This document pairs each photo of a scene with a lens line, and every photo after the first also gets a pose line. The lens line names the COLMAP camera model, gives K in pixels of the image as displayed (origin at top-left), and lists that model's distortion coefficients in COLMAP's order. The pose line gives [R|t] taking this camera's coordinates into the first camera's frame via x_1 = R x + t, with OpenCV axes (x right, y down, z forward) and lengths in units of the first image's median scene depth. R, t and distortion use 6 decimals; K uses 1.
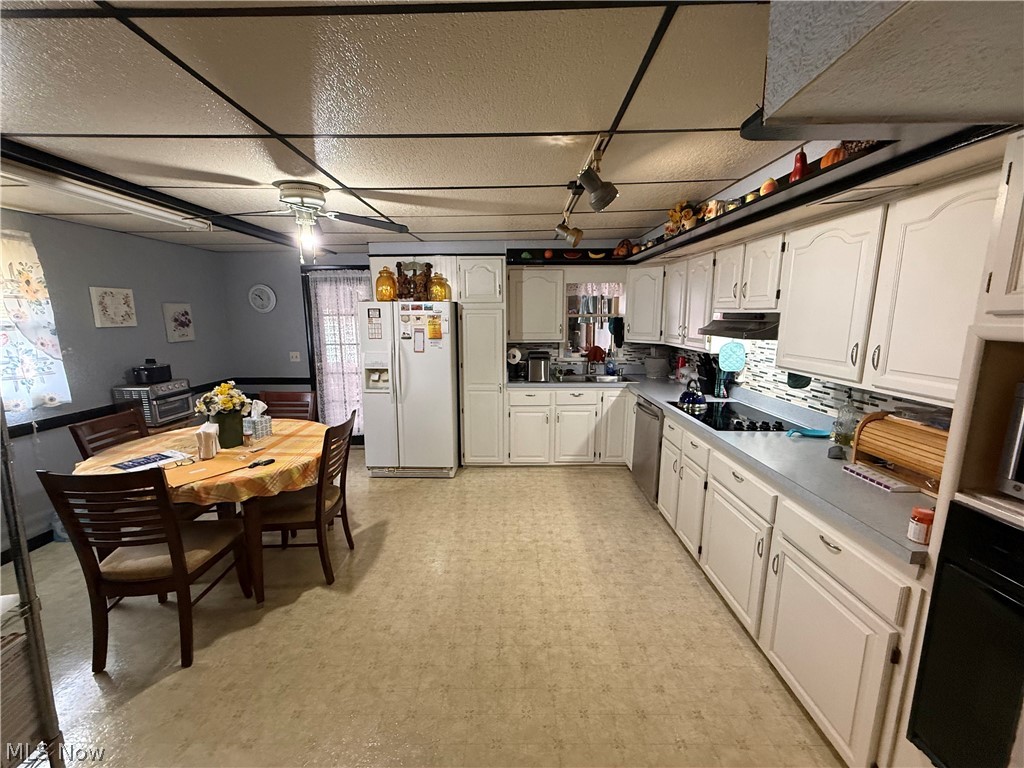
lens RADIAL K [[411.7, 0, 509.6], [0, 411.7, 383.1], [0, 0, 1]] dist [-0.002765, -0.000087]
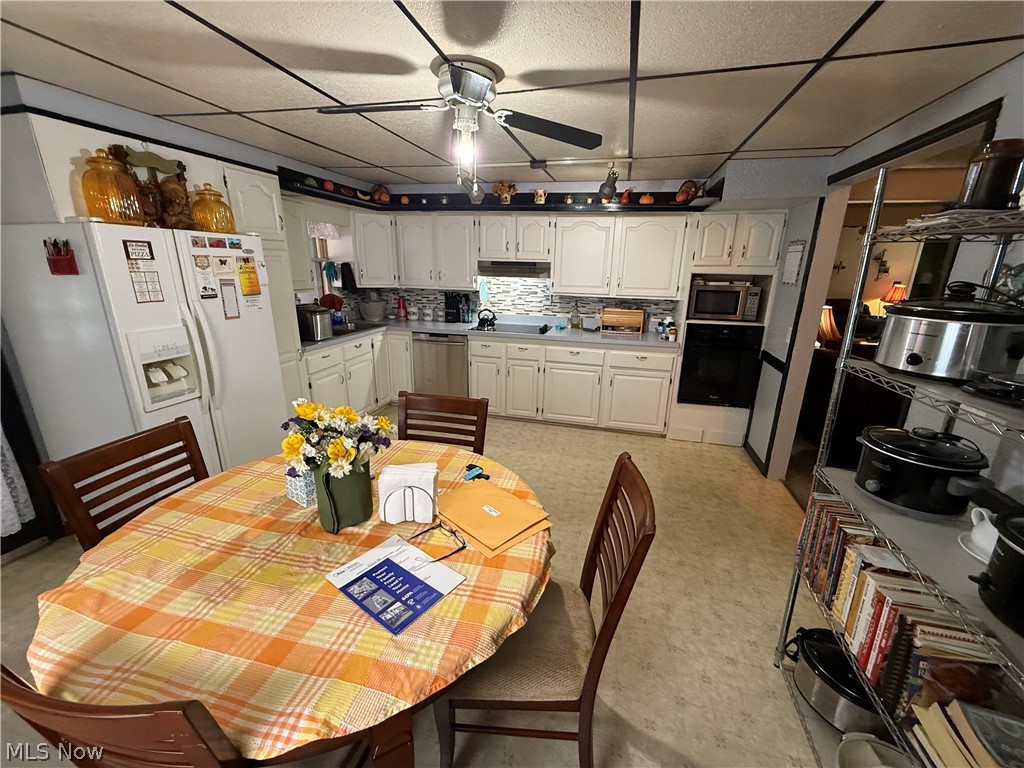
lens RADIAL K [[411.7, 0, 516.4], [0, 411.7, 383.8], [0, 0, 1]] dist [-0.002765, -0.000087]
pose [[0.235519, -0.267436, 0.934349, -0.730963], [0.139862, 0.960713, 0.239727, -0.069699], [-0.961753, 0.074219, 0.263670, 0.440326]]
